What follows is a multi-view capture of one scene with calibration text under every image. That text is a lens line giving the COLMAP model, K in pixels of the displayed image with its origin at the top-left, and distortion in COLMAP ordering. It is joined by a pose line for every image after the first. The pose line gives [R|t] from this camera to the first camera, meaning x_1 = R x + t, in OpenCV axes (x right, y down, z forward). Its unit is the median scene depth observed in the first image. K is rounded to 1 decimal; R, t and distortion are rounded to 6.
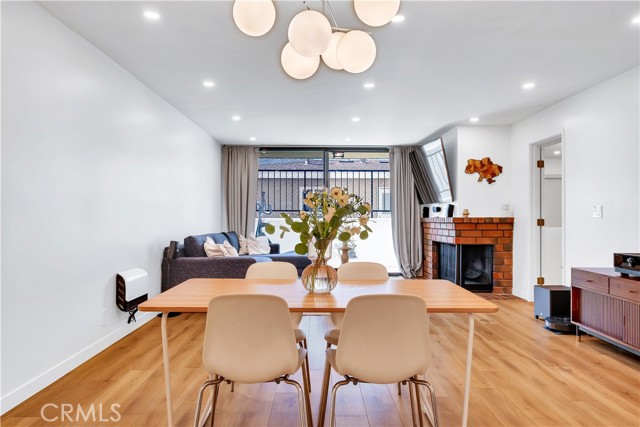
lens RADIAL K [[436.7, 0, 320.0], [0, 436.7, 213.5], [0, 0, 1]] dist [-0.000934, 0.000531]
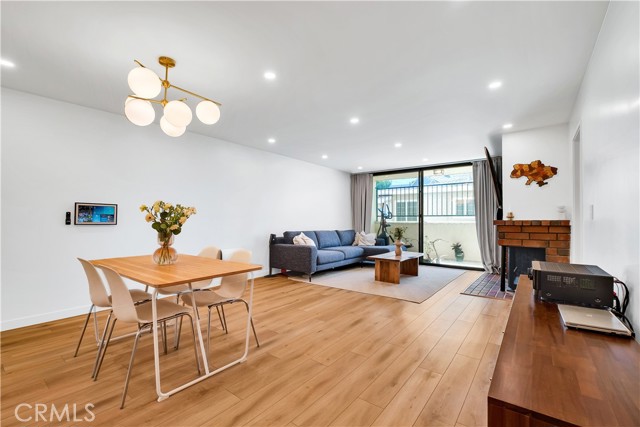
lens RADIAL K [[284.6, 0, 319.3], [0, 284.6, 217.3], [0, 0, 1]] dist [-0.000277, -0.000083]
pose [[0.786469, -0.008460, -0.617571, 0.392286], [0.004835, 0.999960, -0.007541, 0.004729], [0.617610, 0.002945, 0.786479, 0.178280]]
